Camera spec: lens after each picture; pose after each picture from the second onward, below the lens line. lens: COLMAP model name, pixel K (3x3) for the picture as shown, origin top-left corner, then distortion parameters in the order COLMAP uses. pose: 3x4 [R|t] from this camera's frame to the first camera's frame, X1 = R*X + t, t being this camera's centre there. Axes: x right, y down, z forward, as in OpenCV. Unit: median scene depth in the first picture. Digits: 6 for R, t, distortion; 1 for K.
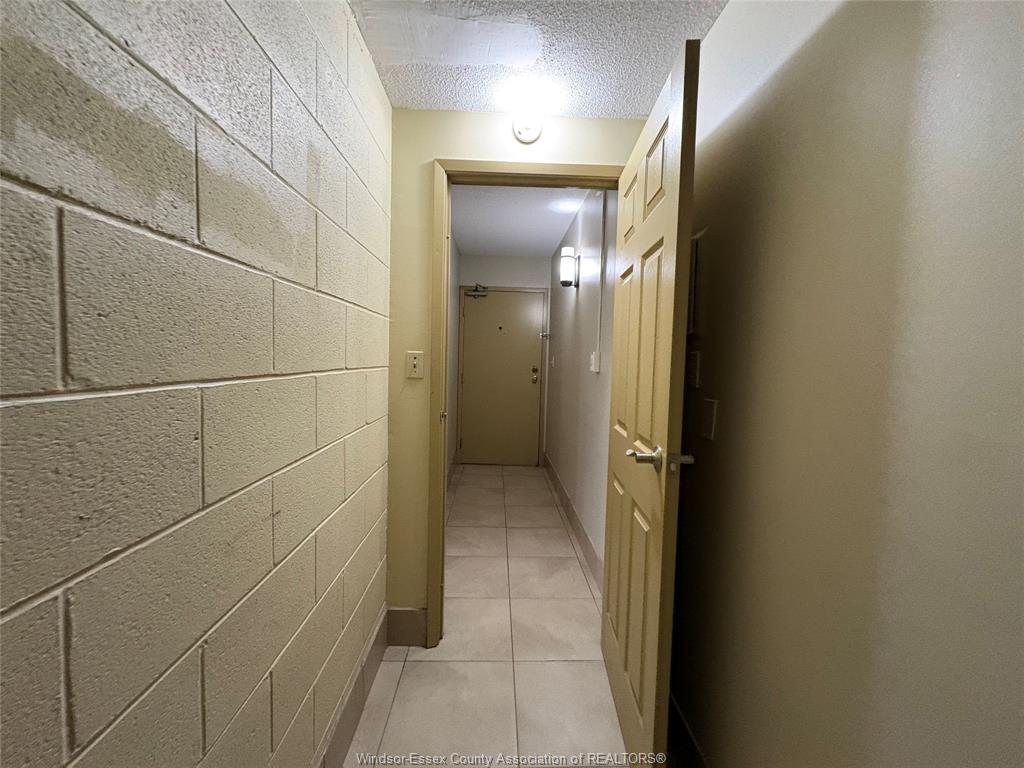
lens RADIAL K [[409.5, 0, 512.1], [0, 409.5, 382.5], [0, 0, 1]] dist [-0.000554, 0.000555]
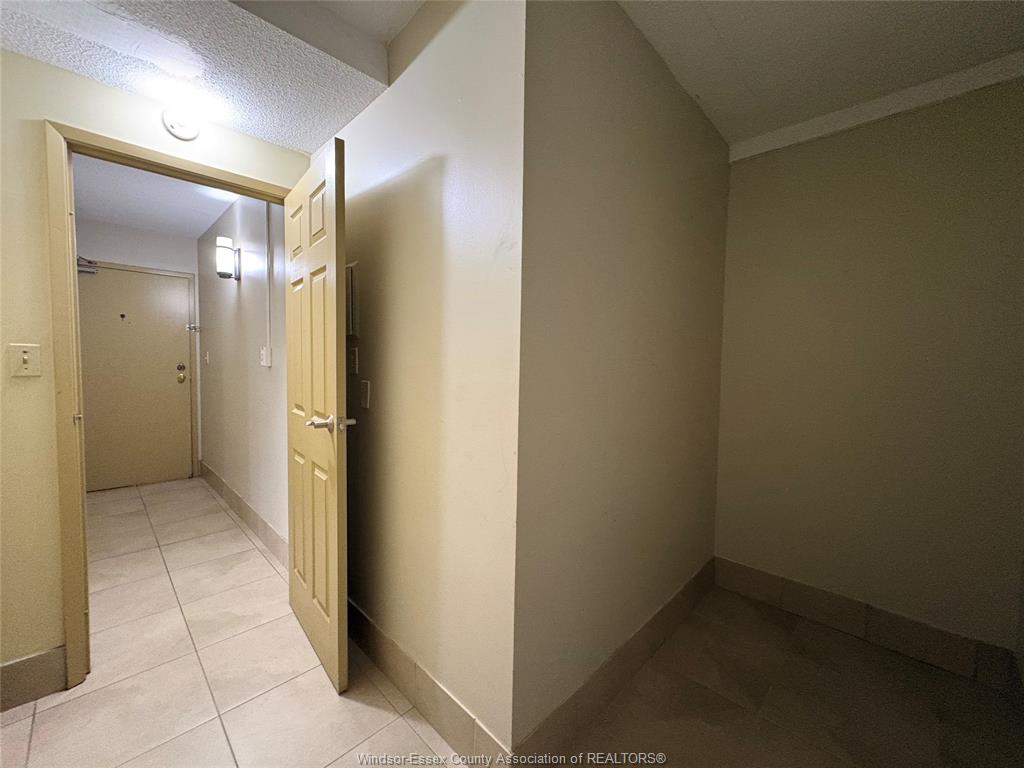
lens RADIAL K [[409.5, 0, 512.1], [0, 409.5, 382.5], [0, 0, 1]] dist [-0.000554, 0.000555]
pose [[0.723418, -0.047970, 0.688741, -0.094242], [0.041604, 0.998799, 0.025867, 0.020979], [-0.689155, 0.009942, 0.724546, -0.274184]]
